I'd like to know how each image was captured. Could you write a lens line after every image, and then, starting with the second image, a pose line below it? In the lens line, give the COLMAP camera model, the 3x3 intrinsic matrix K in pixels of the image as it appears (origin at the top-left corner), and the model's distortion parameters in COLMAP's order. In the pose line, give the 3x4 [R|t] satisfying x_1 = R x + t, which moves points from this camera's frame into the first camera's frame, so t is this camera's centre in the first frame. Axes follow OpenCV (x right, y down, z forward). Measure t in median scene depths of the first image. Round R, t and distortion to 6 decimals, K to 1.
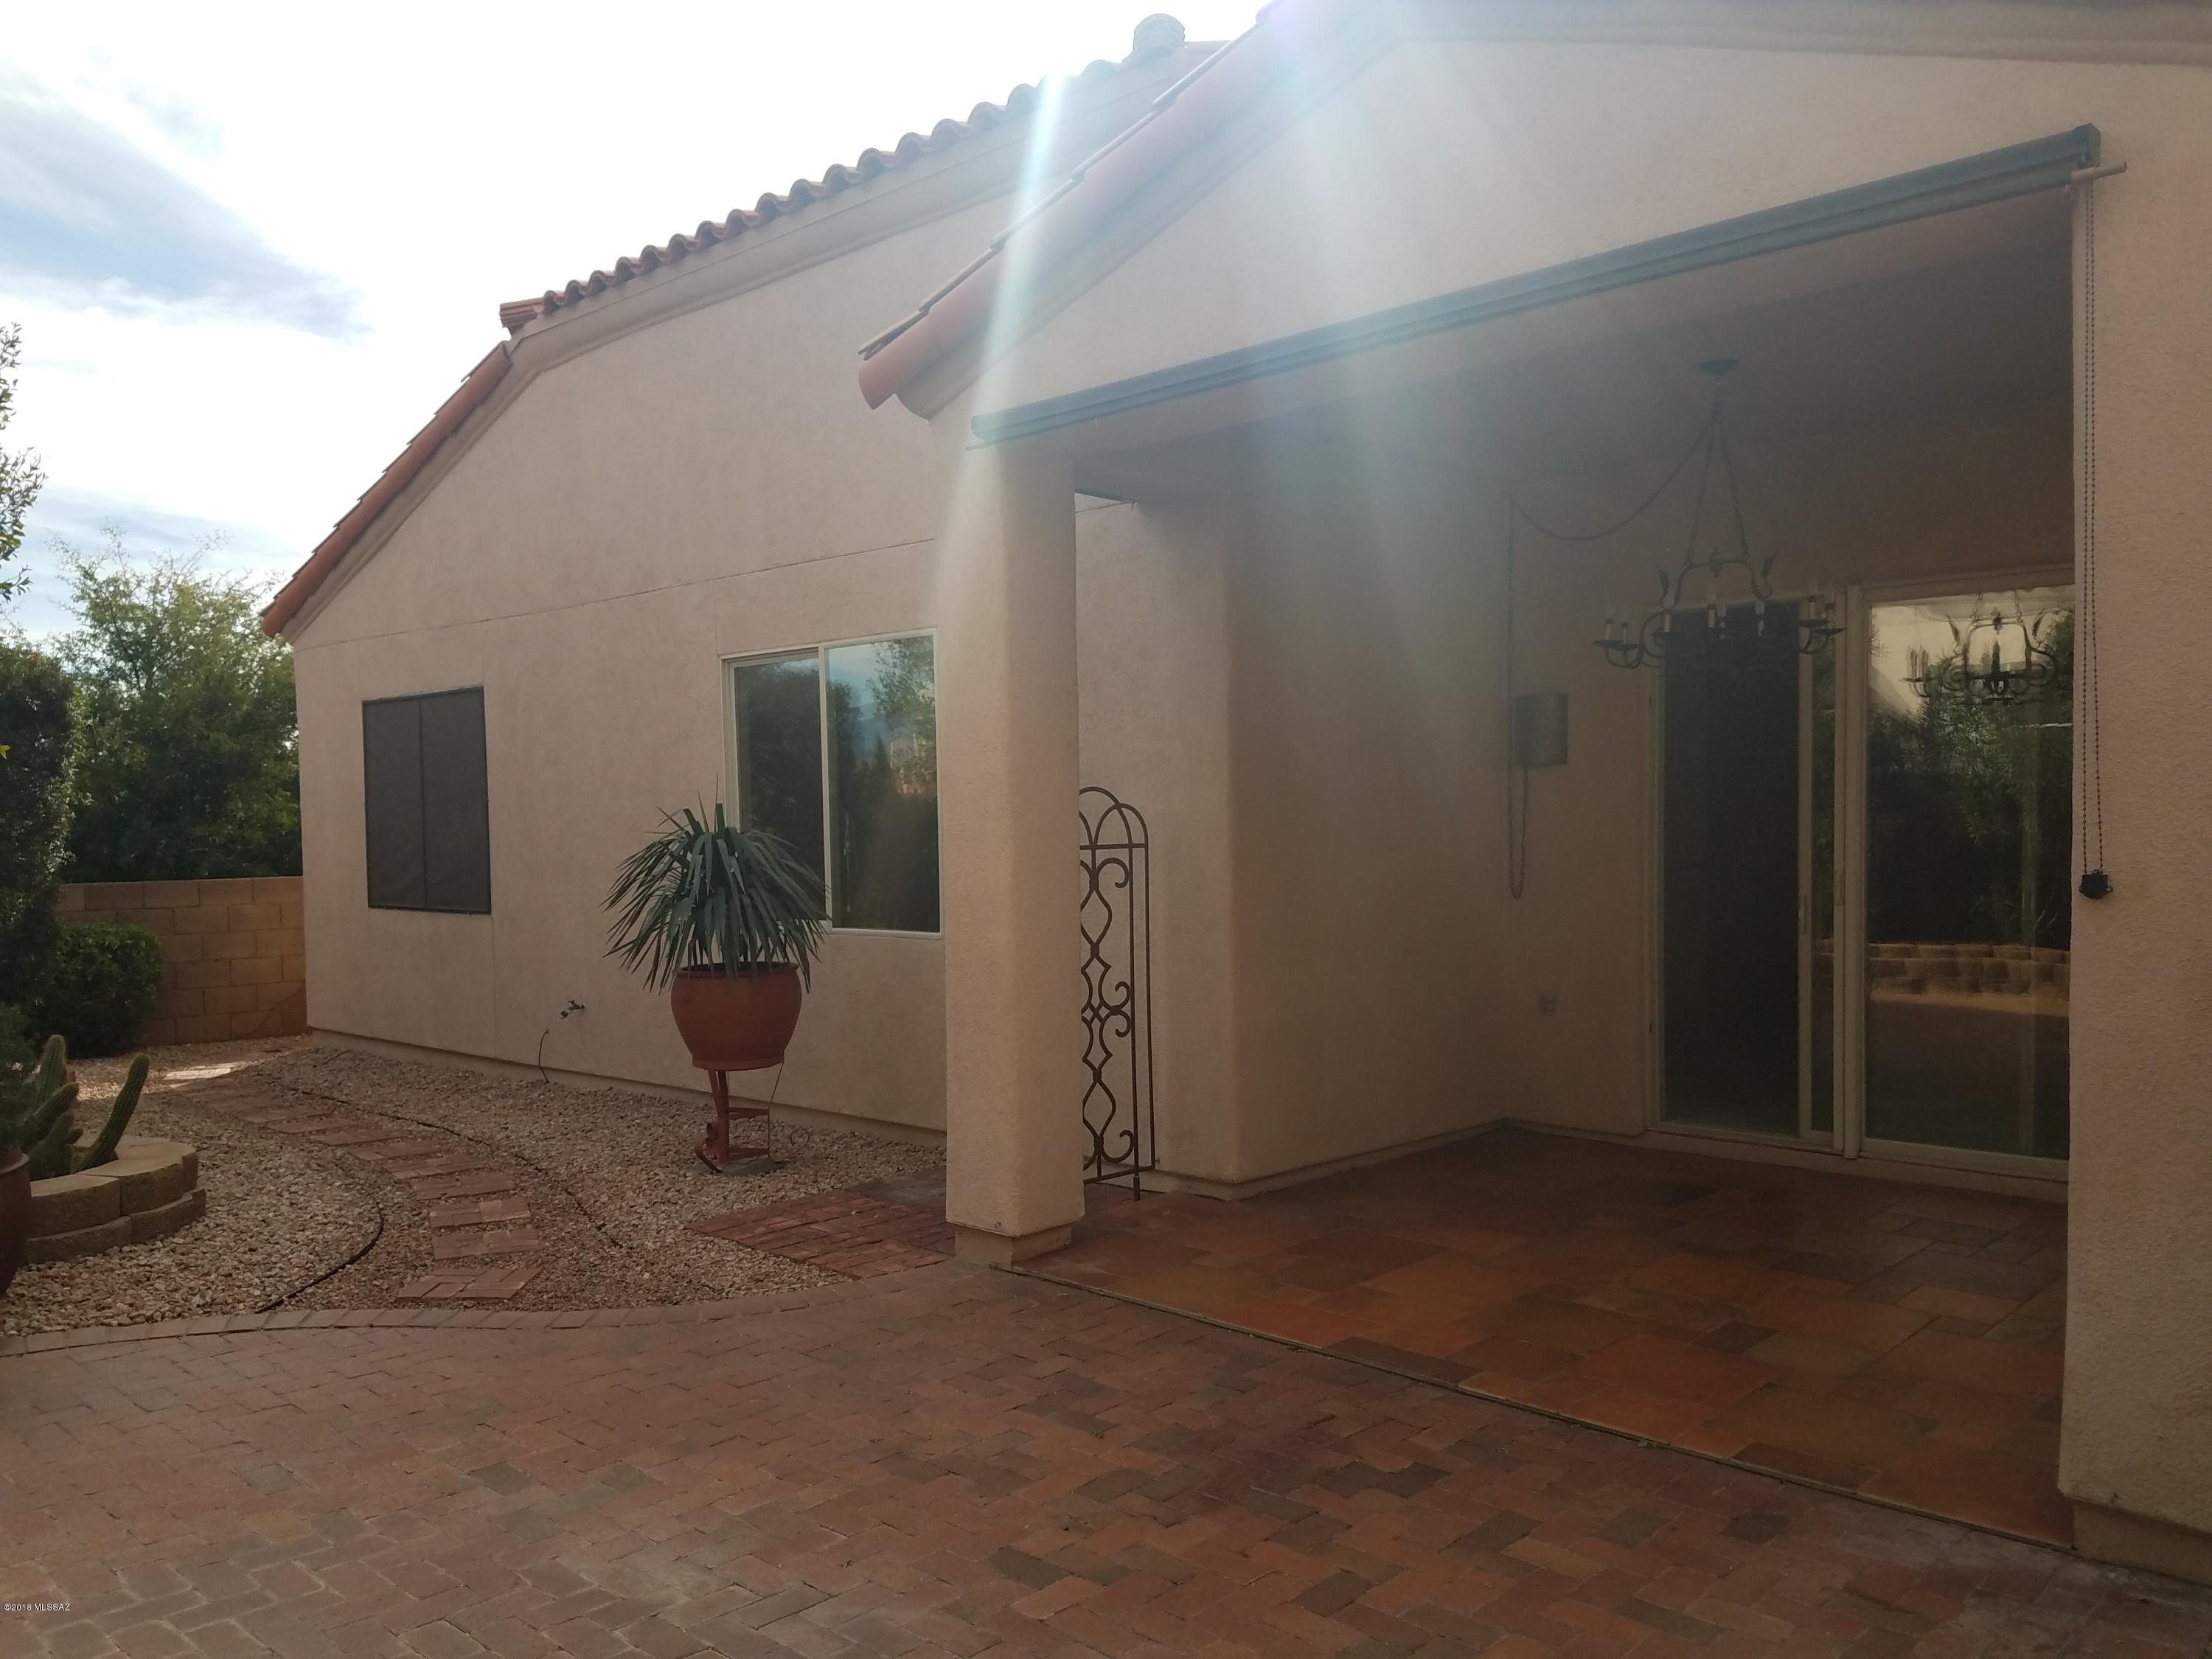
lens RADIAL K [[1694.3, 0, 1086.7], [0, 1694.3, 889.4], [0, 0, 1]] dist [0.219369, -0.406053]
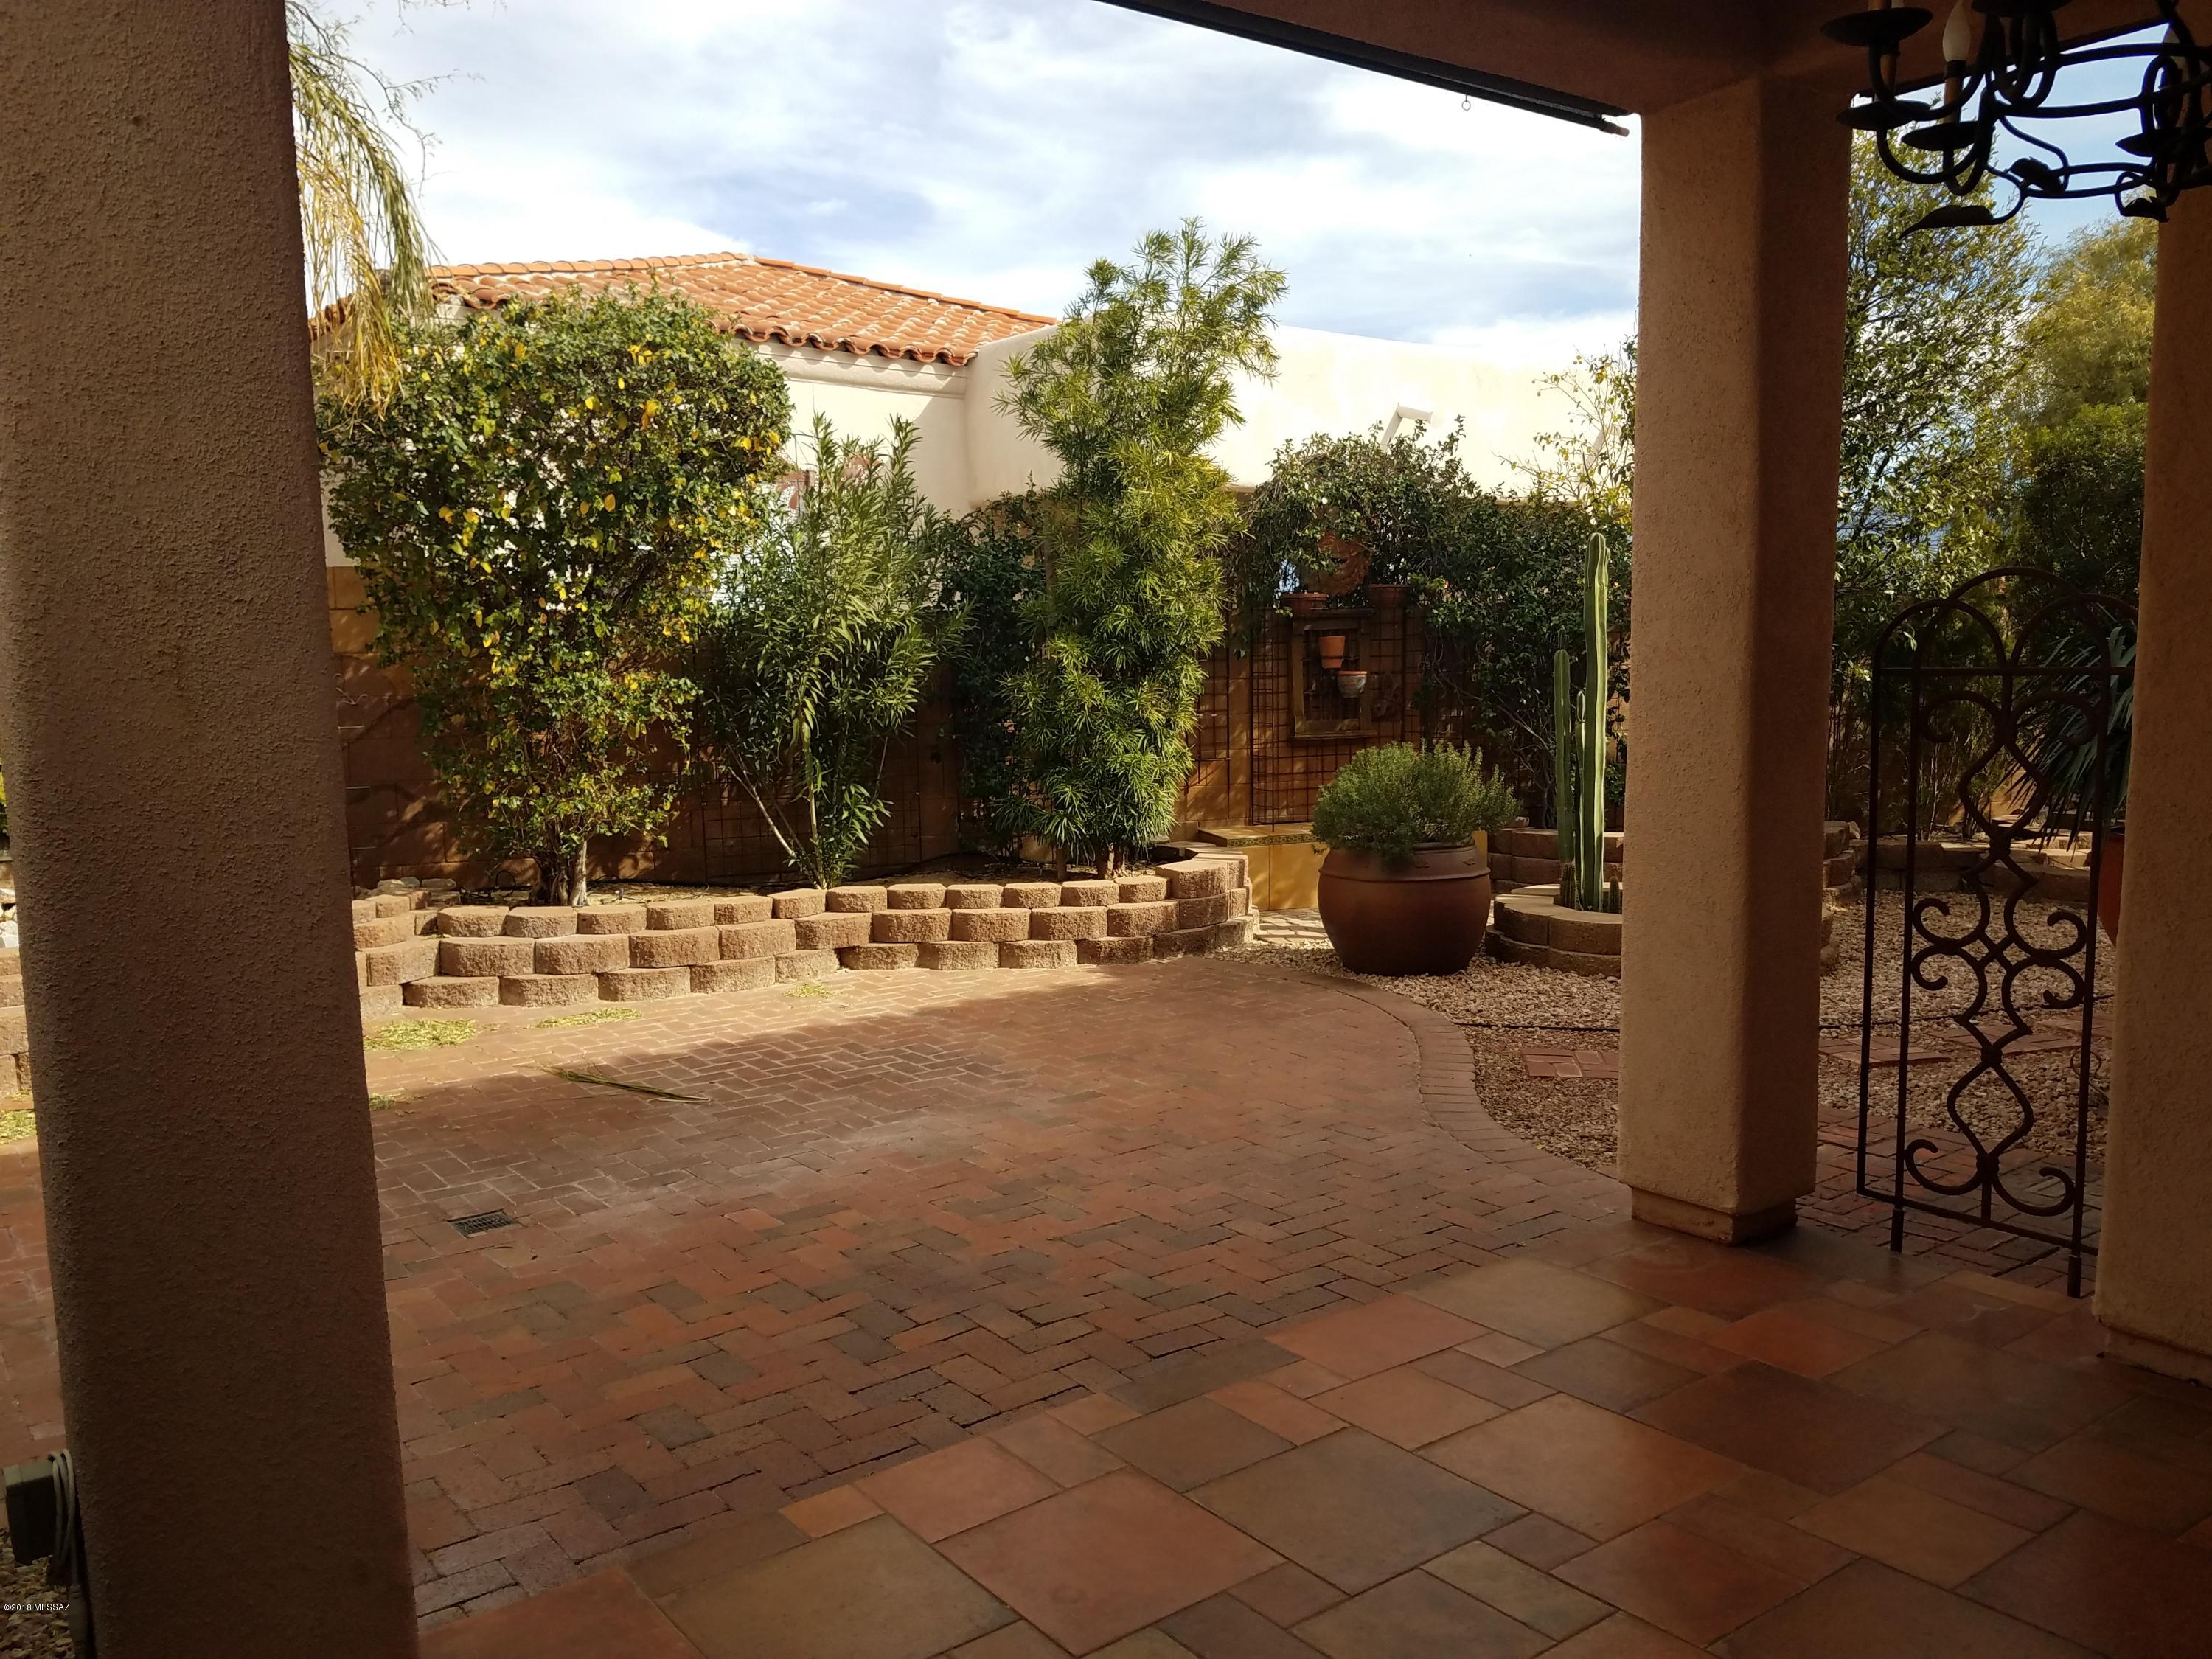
lens RADIAL K [[1694.3, 0, 1086.7], [0, 1694.3, 889.4], [0, 0, 1]] dist [0.219369, -0.406053]
pose [[-0.173985, 0.150747, -0.973142, 0.993738], [-0.022291, 0.987357, 0.156935, -0.057376], [0.984496, 0.048997, -0.168425, 1.198498]]
